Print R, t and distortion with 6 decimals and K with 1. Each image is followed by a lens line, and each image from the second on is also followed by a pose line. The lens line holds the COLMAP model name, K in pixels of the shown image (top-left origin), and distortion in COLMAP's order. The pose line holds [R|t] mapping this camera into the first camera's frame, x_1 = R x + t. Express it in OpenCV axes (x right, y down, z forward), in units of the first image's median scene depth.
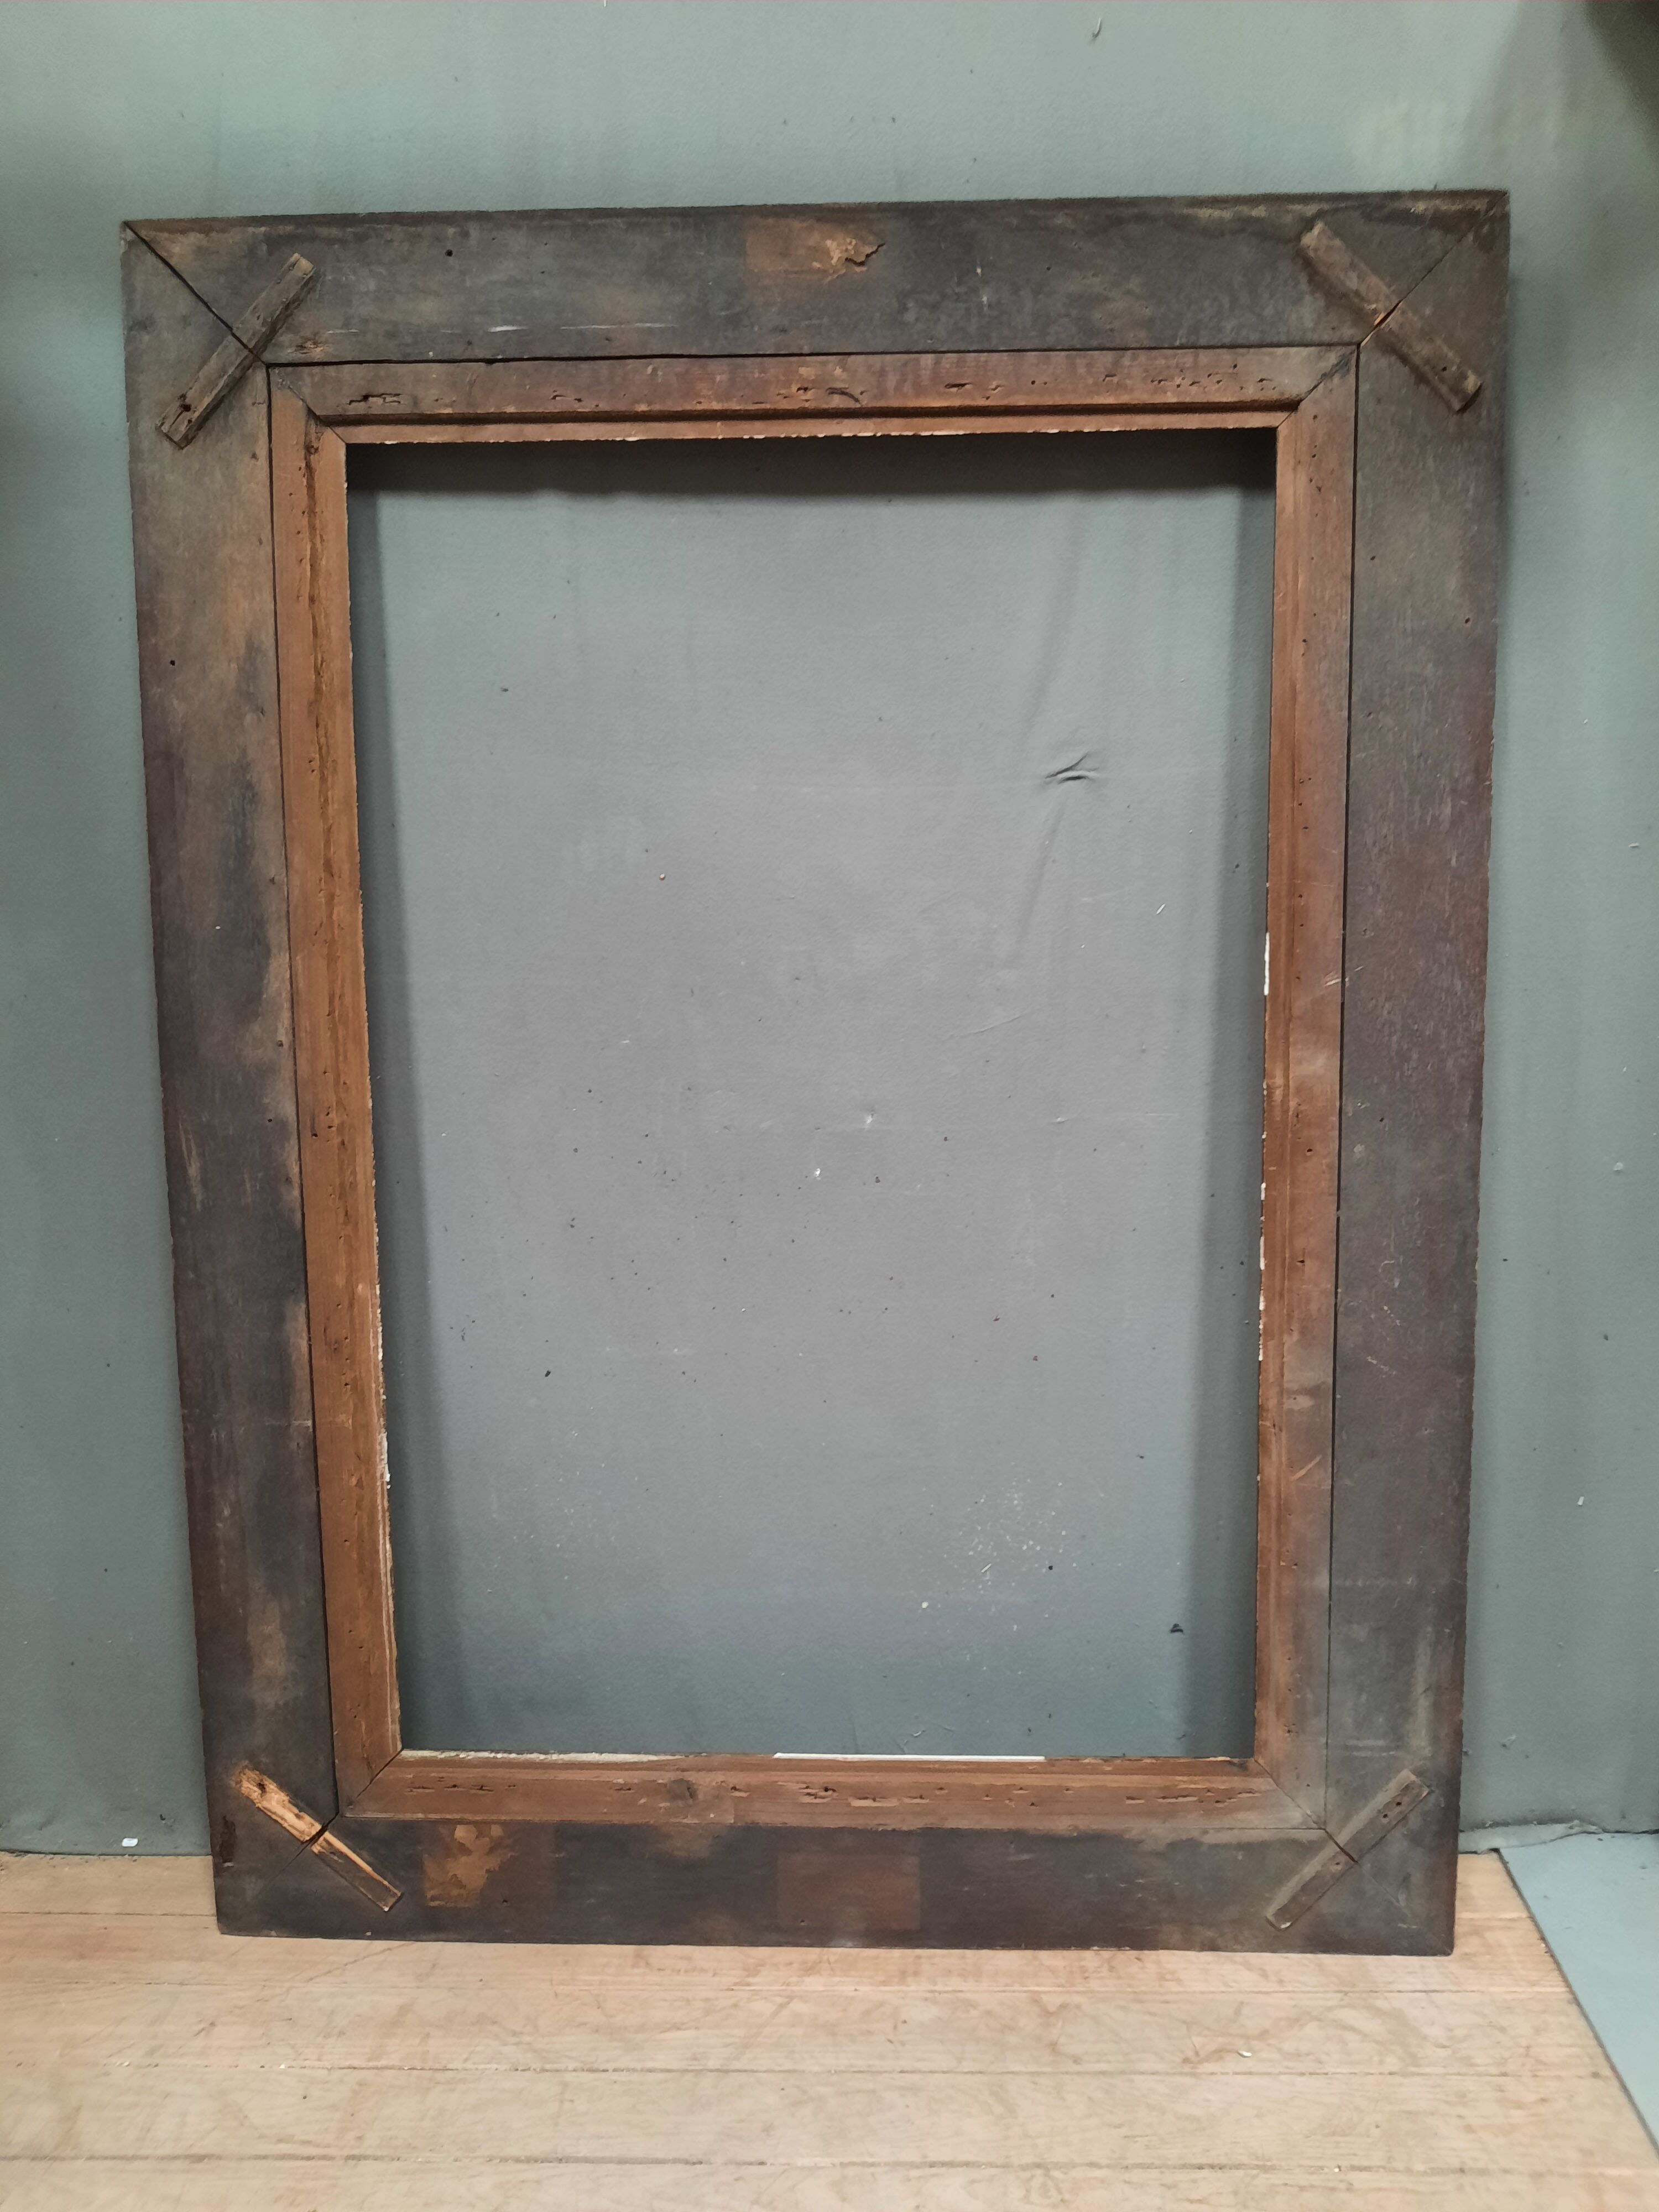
lens RADIAL K [[1723.1, 0, 836.2], [0, 1723.1, 1102.7], [0, 0, 1]] dist [0.032727, -0.054495]
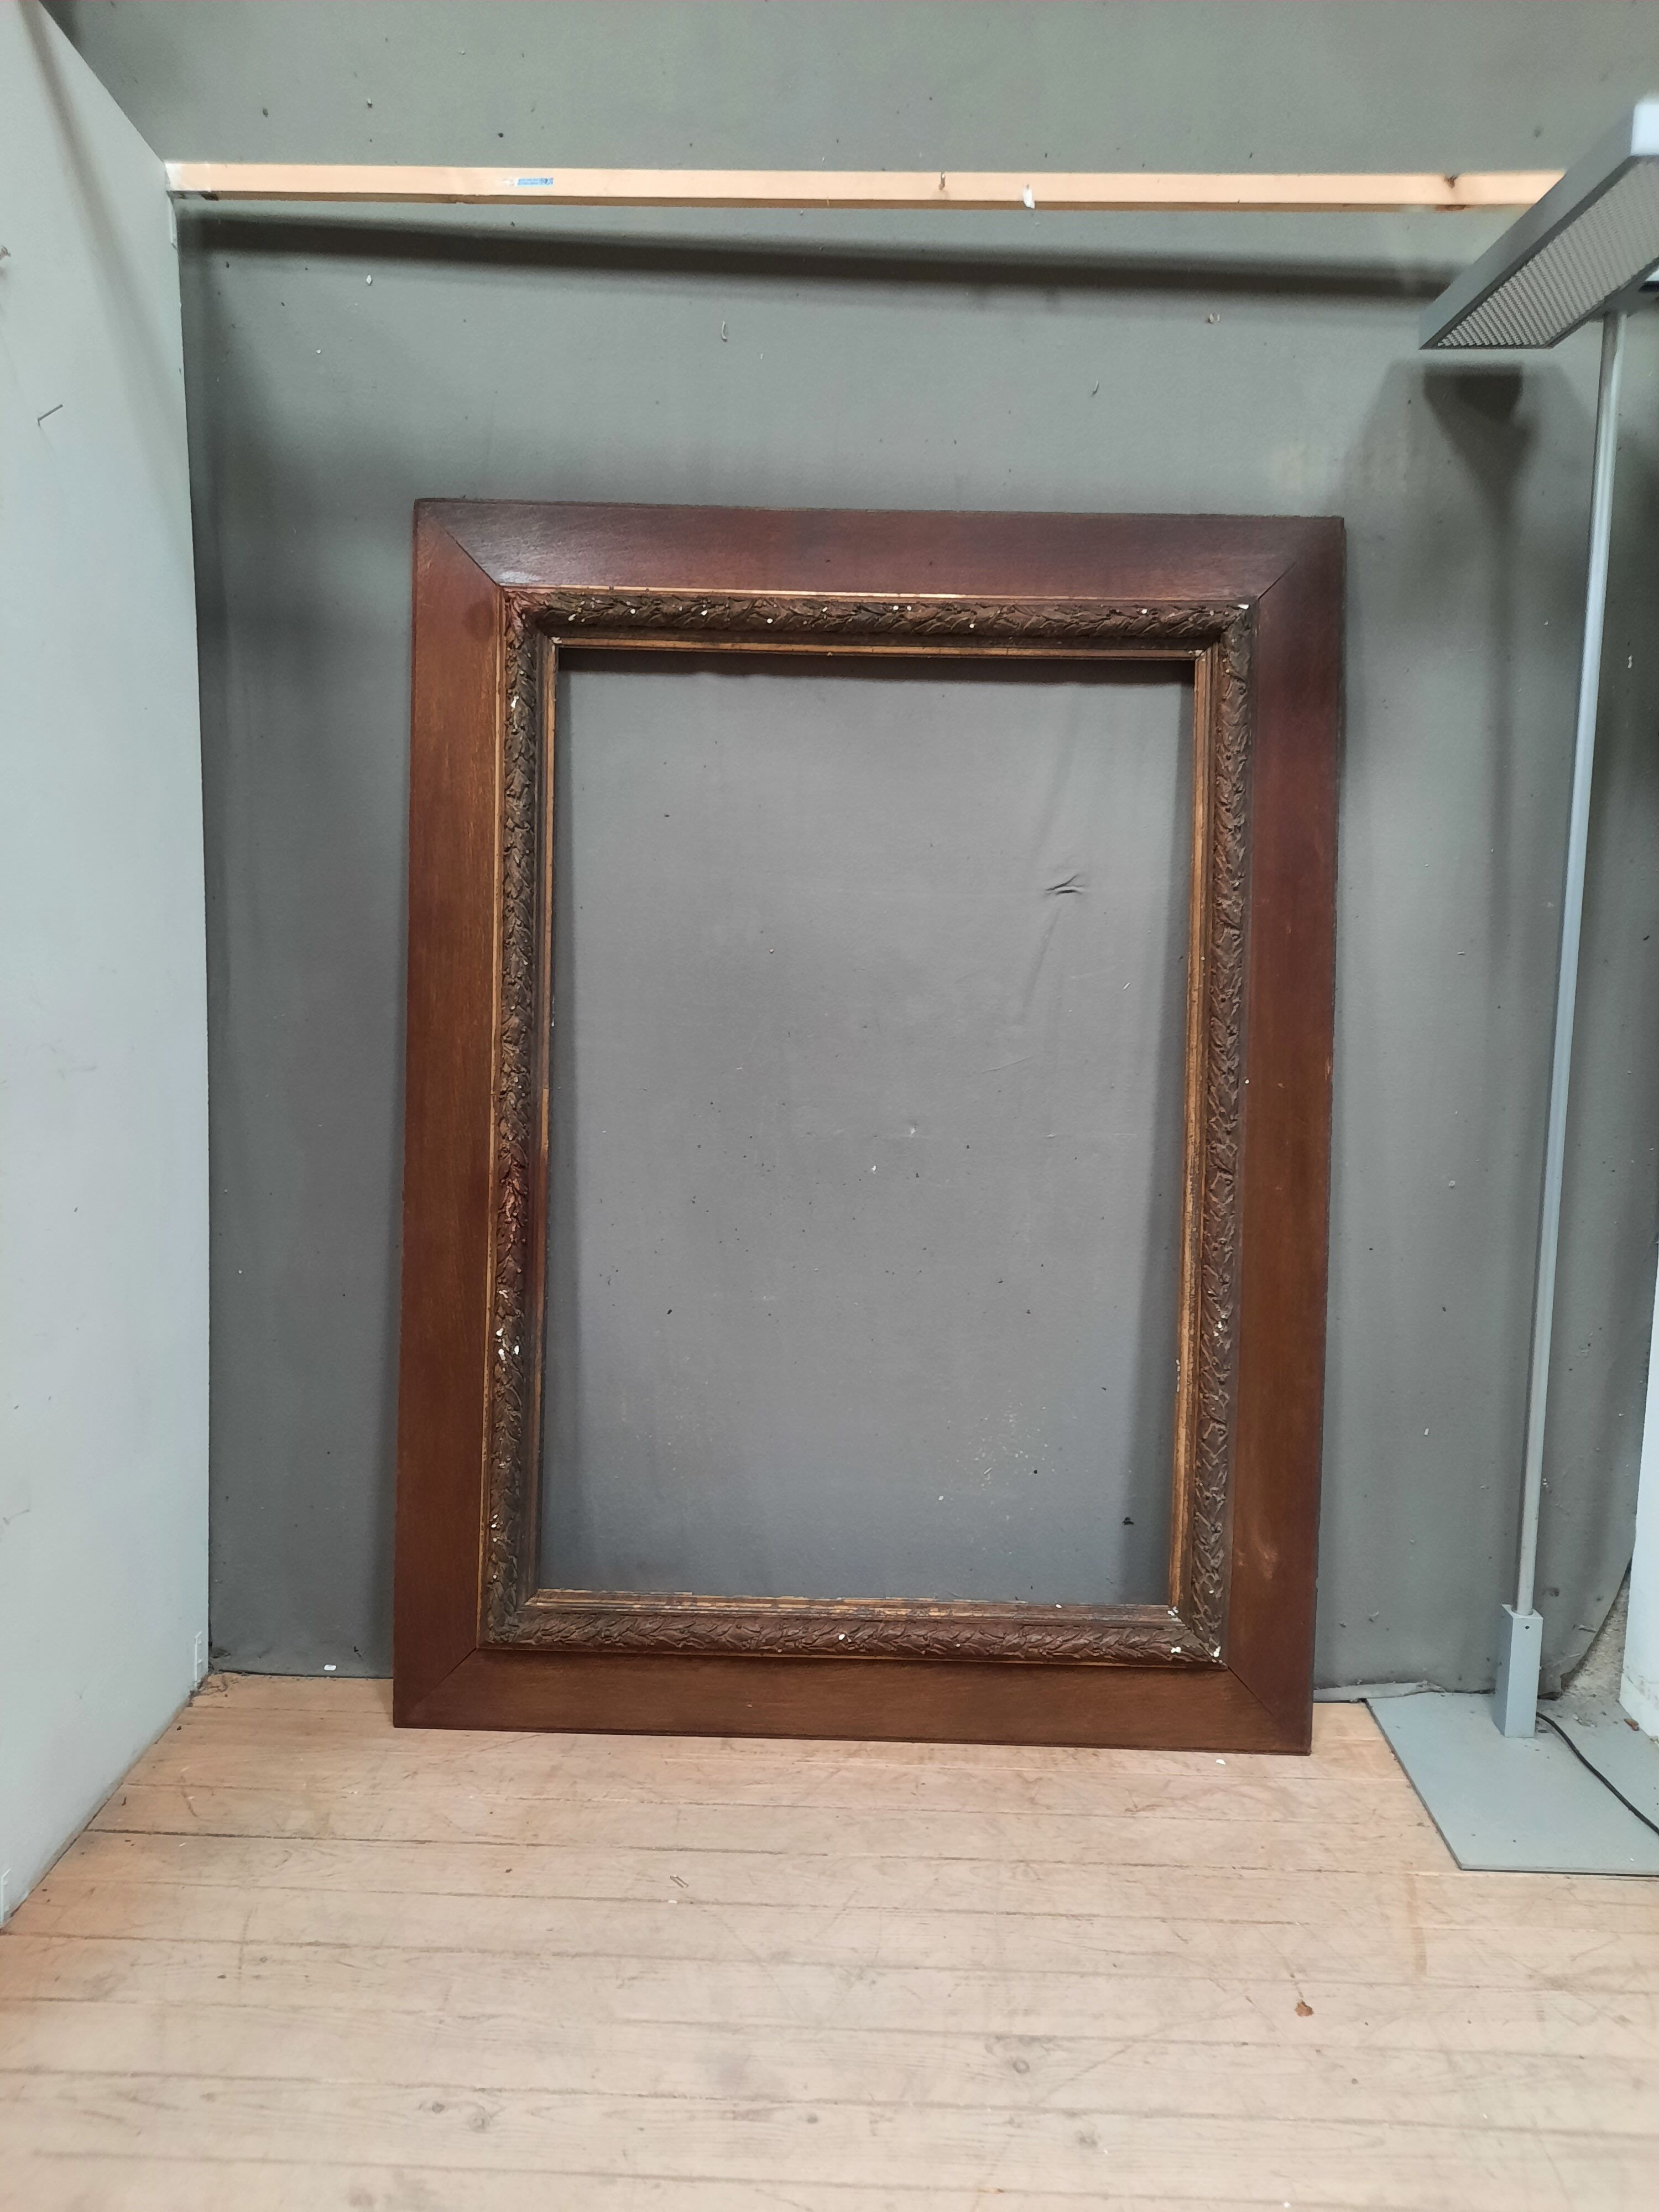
lens RADIAL K [[1723.1, 0, 836.2], [0, 1723.1, 1102.7], [0, 0, 1]] dist [0.032727, -0.054495]
pose [[0.999307, 0.033873, 0.015456, -0.070571], [-0.032621, 0.996640, -0.075133, 0.101636], [-0.017949, 0.074577, 0.997054, -0.413304]]
